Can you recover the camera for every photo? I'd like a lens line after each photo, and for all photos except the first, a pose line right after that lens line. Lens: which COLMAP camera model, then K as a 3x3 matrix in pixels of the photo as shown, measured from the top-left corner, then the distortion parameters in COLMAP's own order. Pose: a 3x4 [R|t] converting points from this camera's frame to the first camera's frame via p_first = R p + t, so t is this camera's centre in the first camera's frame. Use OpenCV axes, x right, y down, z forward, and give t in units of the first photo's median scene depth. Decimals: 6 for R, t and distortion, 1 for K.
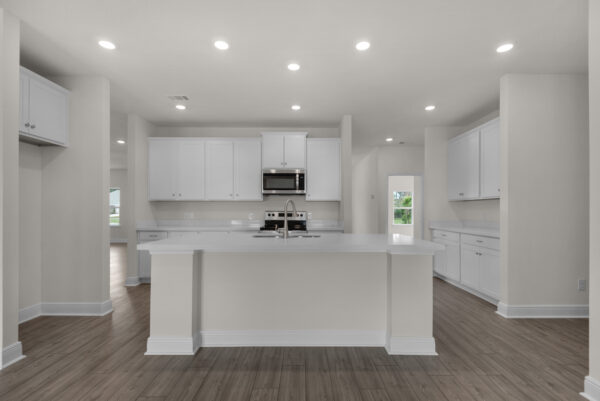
lens RADIAL K [[275.5, 0, 299.0], [0, 275.5, 214.1], [0, 0, 1]] dist [-0.002584, -0.000425]
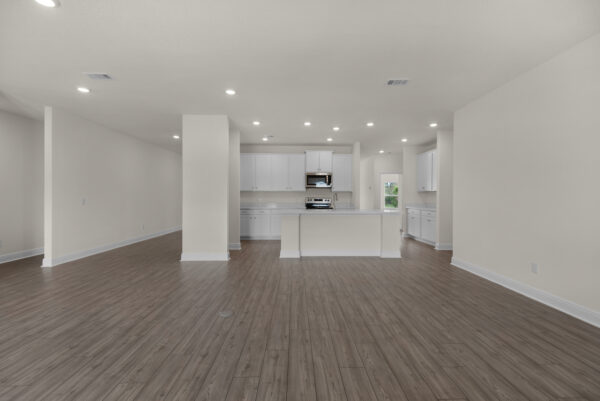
lens RADIAL K [[275.5, 0, 300.3], [0, 275.5, 198.8], [0, 0, 1]] dist [-0.002584, -0.000425]
pose [[0.999593, 0.002837, 0.028383, -0.213339], [-0.002683, 0.999981, -0.005467, 0.005383], [-0.028398, 0.005388, 0.999582, -0.658286]]
